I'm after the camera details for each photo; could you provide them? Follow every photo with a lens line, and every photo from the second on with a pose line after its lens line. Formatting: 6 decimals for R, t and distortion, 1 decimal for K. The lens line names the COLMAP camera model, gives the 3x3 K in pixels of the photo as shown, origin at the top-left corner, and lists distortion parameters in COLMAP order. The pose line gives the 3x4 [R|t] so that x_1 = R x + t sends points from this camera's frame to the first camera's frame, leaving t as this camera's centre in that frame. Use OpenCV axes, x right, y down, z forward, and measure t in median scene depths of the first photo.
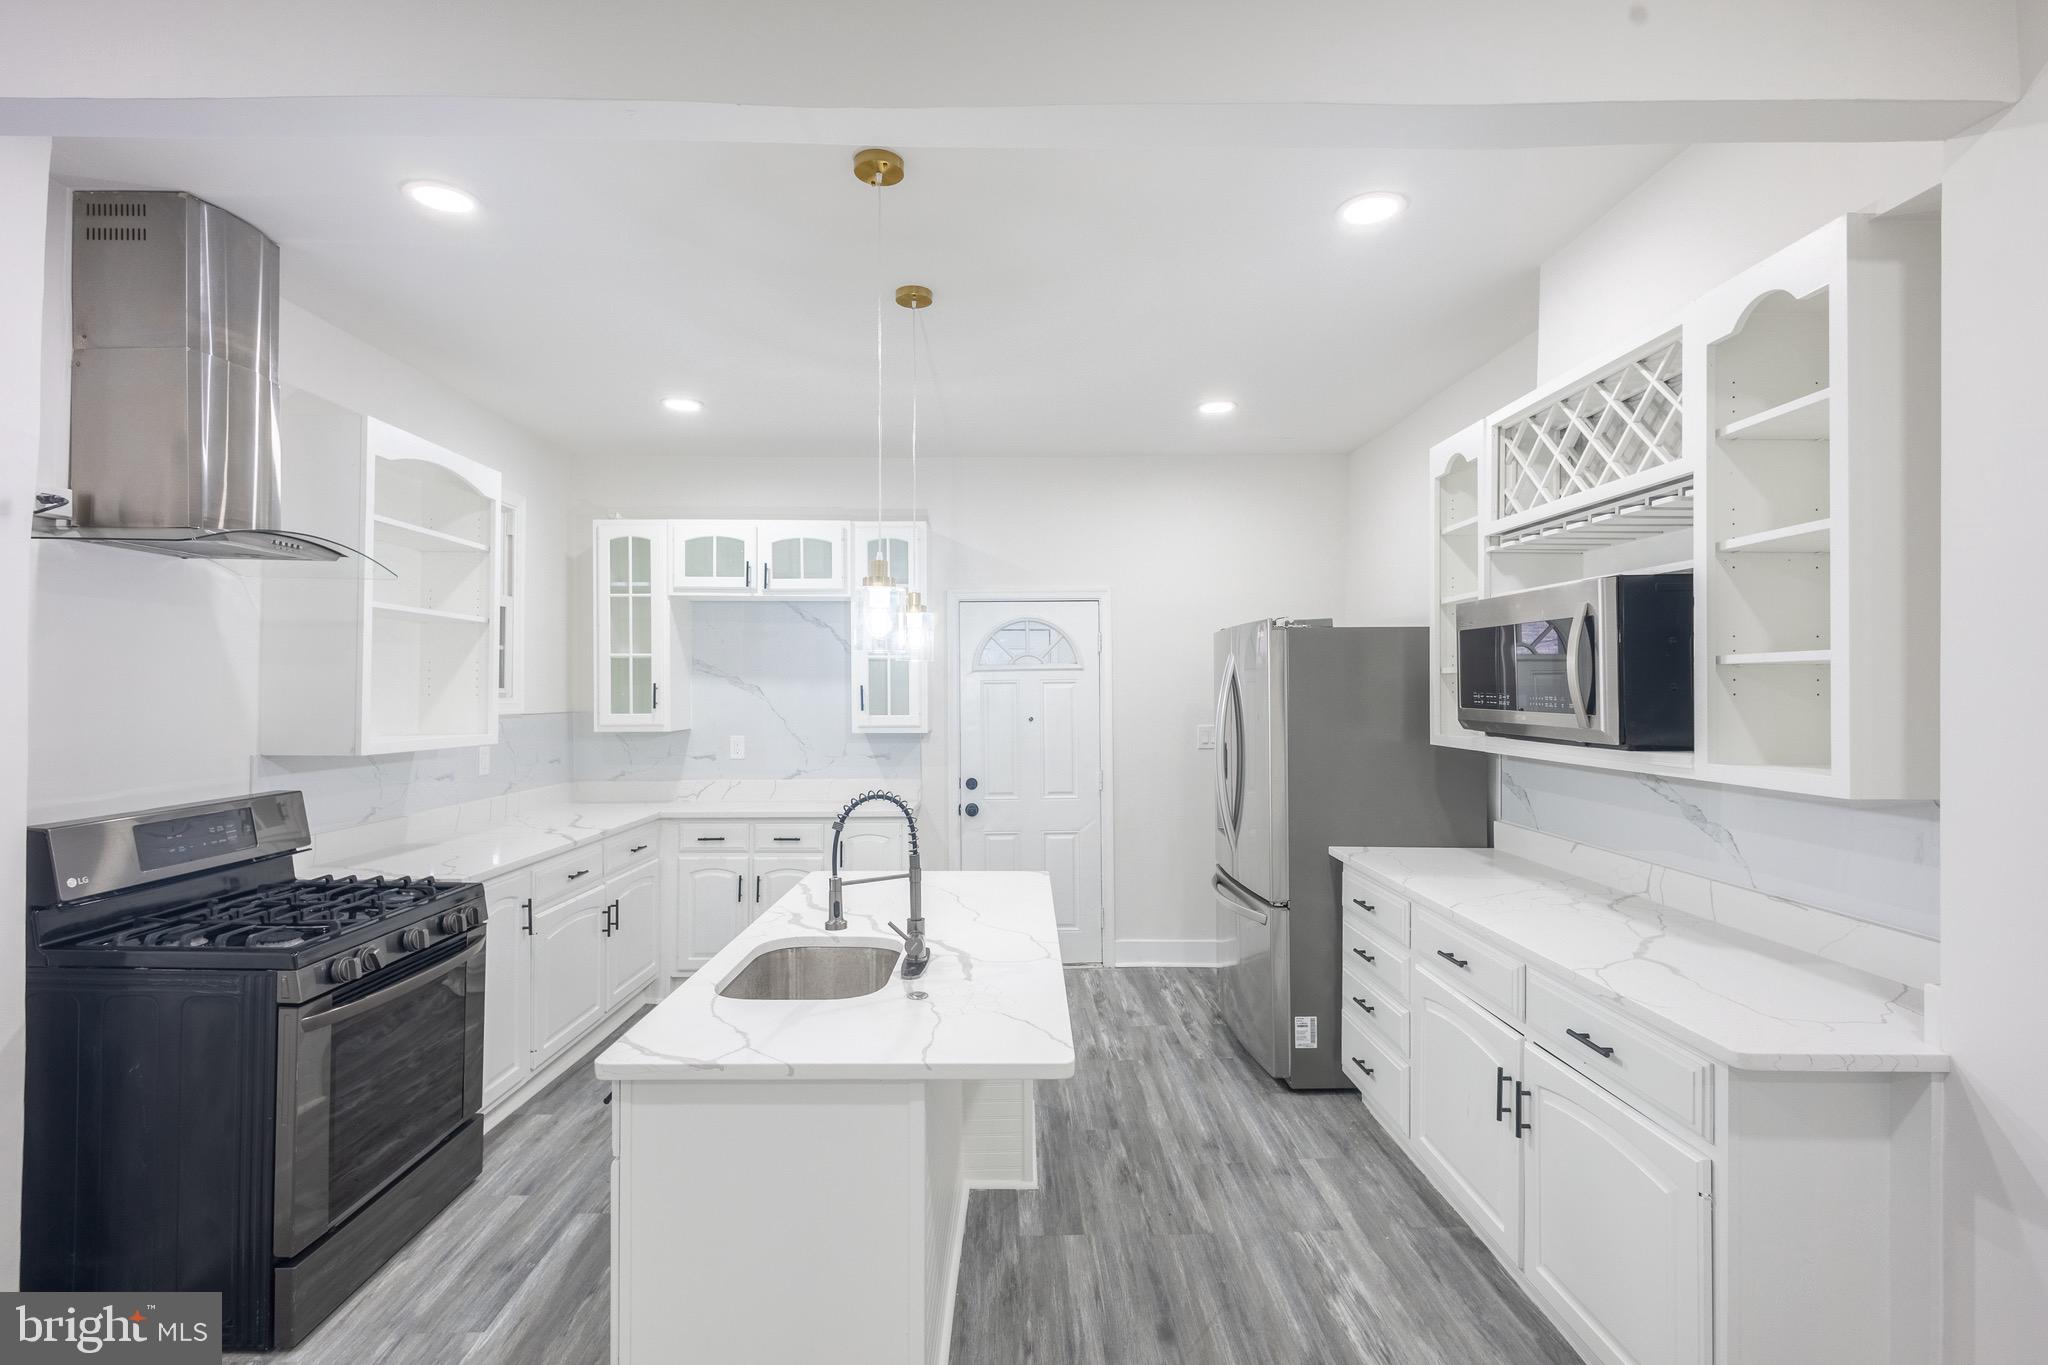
lens RADIAL K [[937.8, 0, 1024.0], [0, 937.8, 682.5], [0, 0, 1]] dist [0.011265, -0.000960]
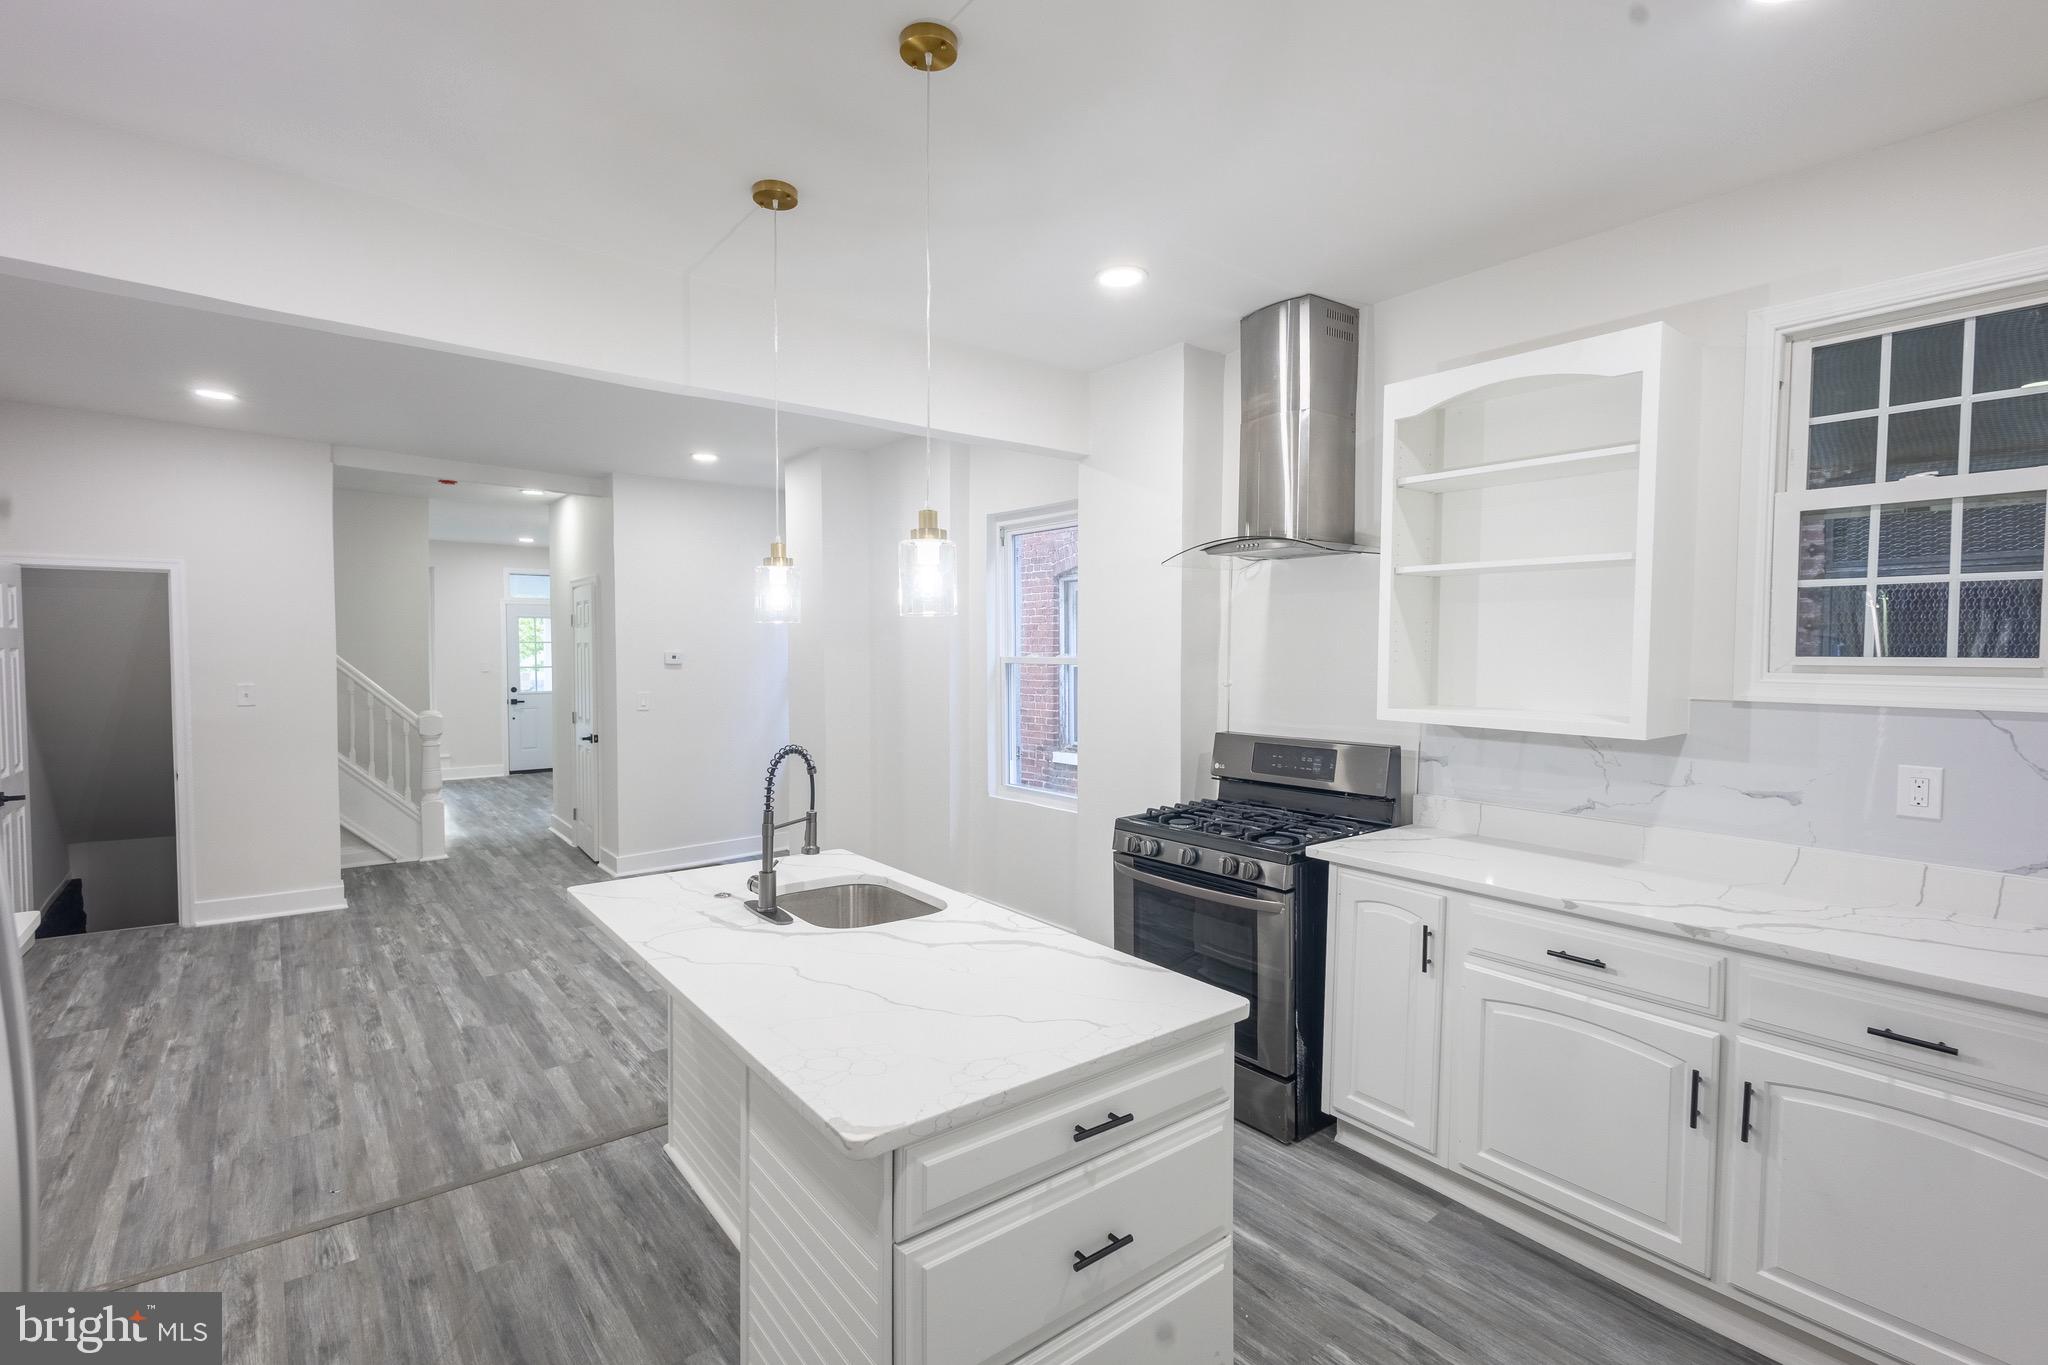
lens RADIAL K [[901.1, 0, 1008.0], [0, 901.1, 682.5], [0, 0, 1]] dist [0.014532, -0.006477]
pose [[-0.789253, 0.019259, -0.613766, 0.194426], [-0.000134, 0.999503, 0.031534, 0.004220], [0.614068, 0.024970, -0.788858, 1.306440]]
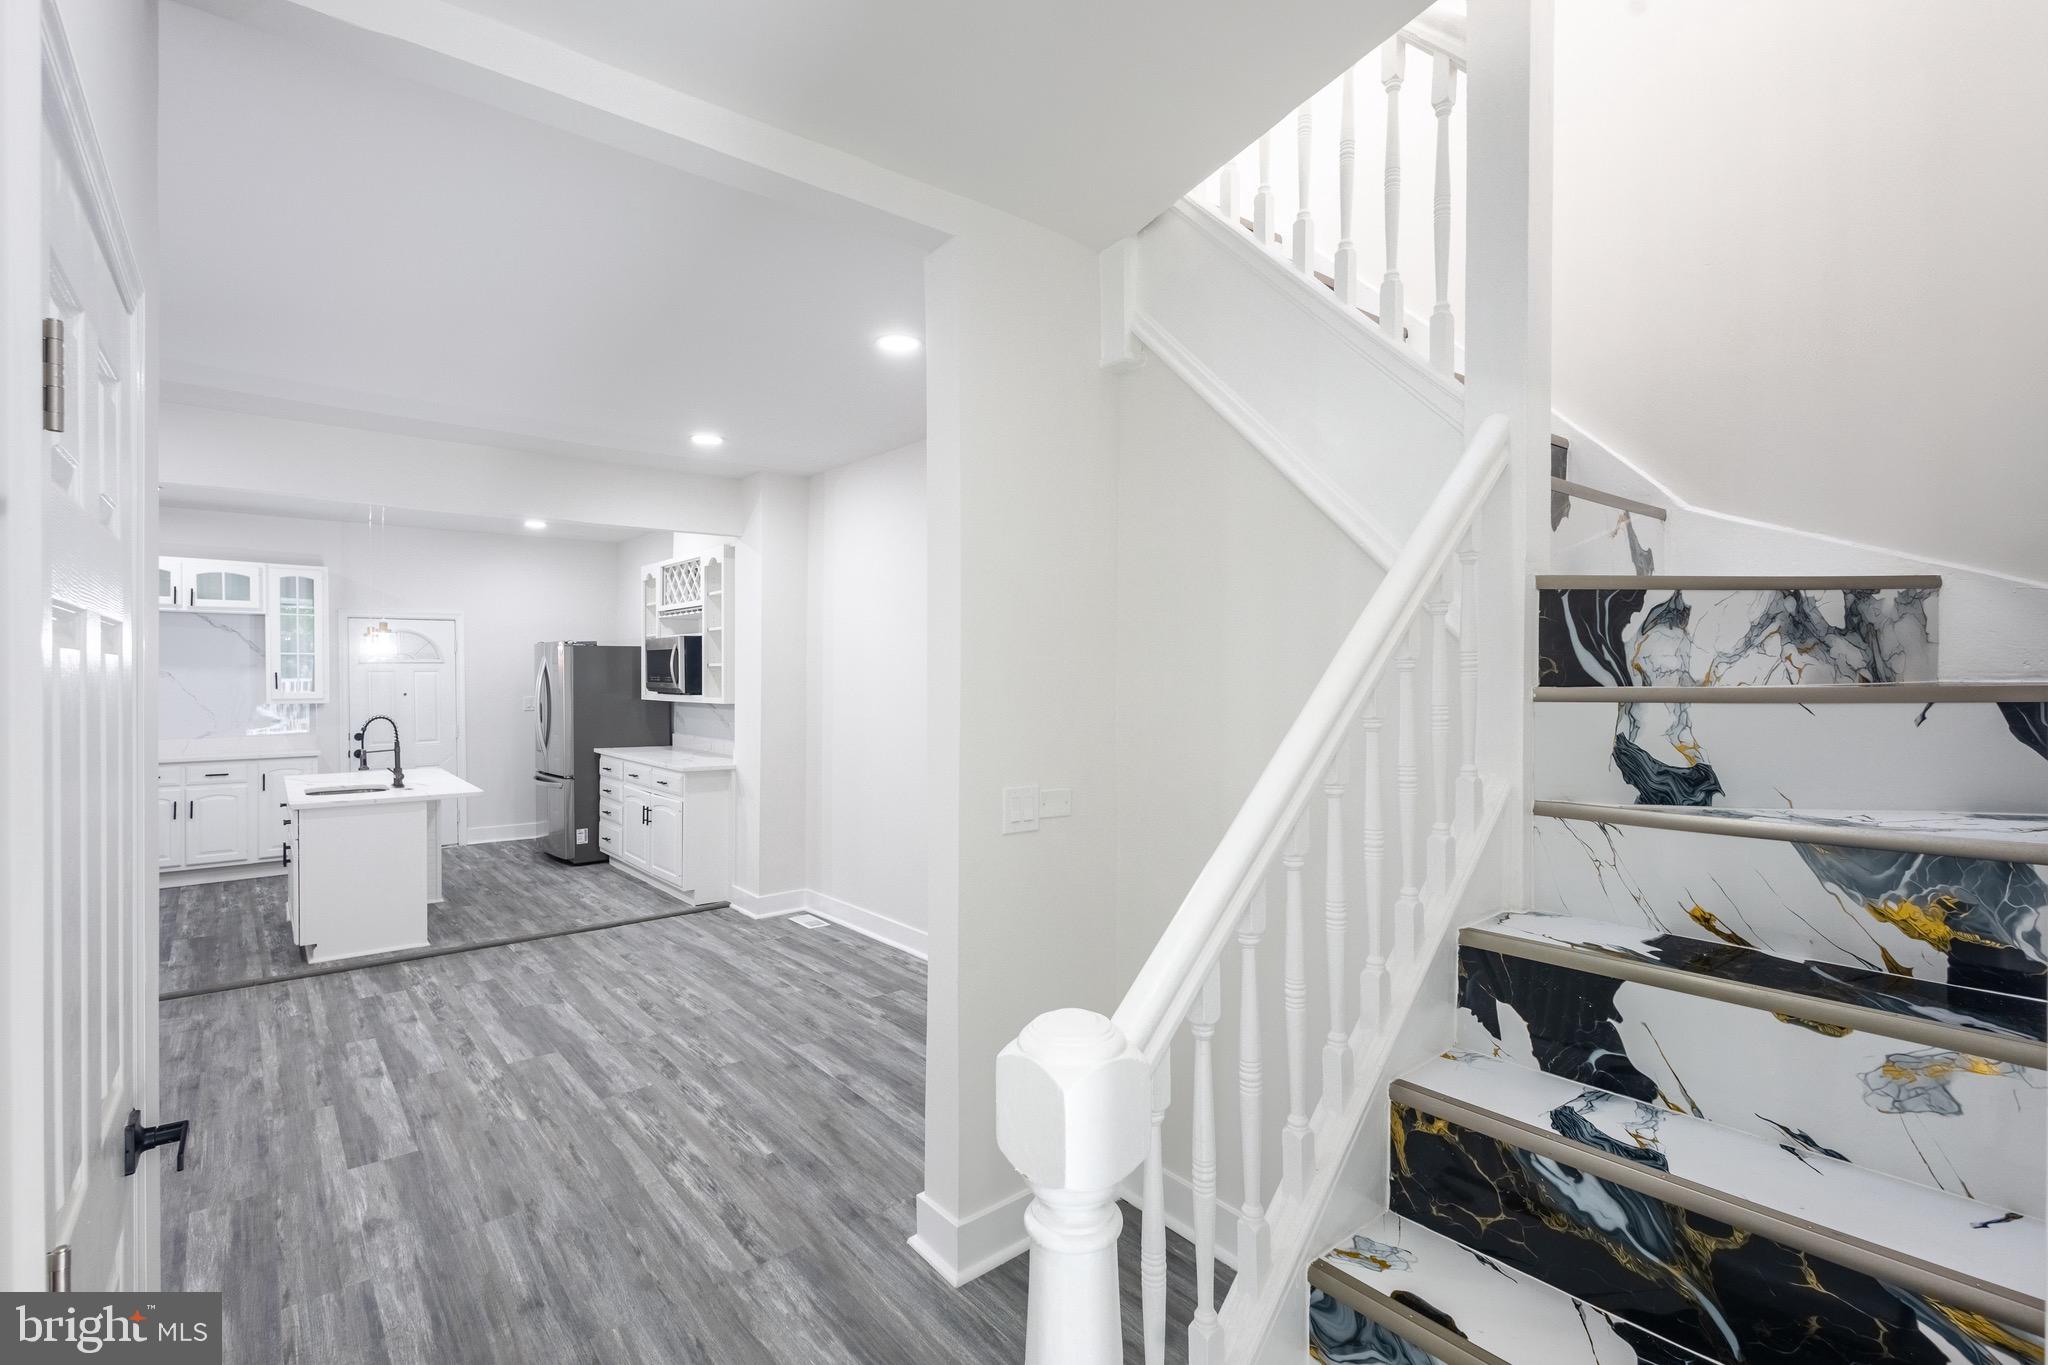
lens RADIAL K [[943.0, 0, 1024.0], [0, 943.0, 682.5], [0, 0, 1]] dist [0.015250, -0.005164]
pose [[0.780589, -0.003185, 0.625037, -0.255440], [-0.003625, 0.999947, 0.009622, 0.000373], [-0.625034, -0.009776, 0.780536, -1.286956]]
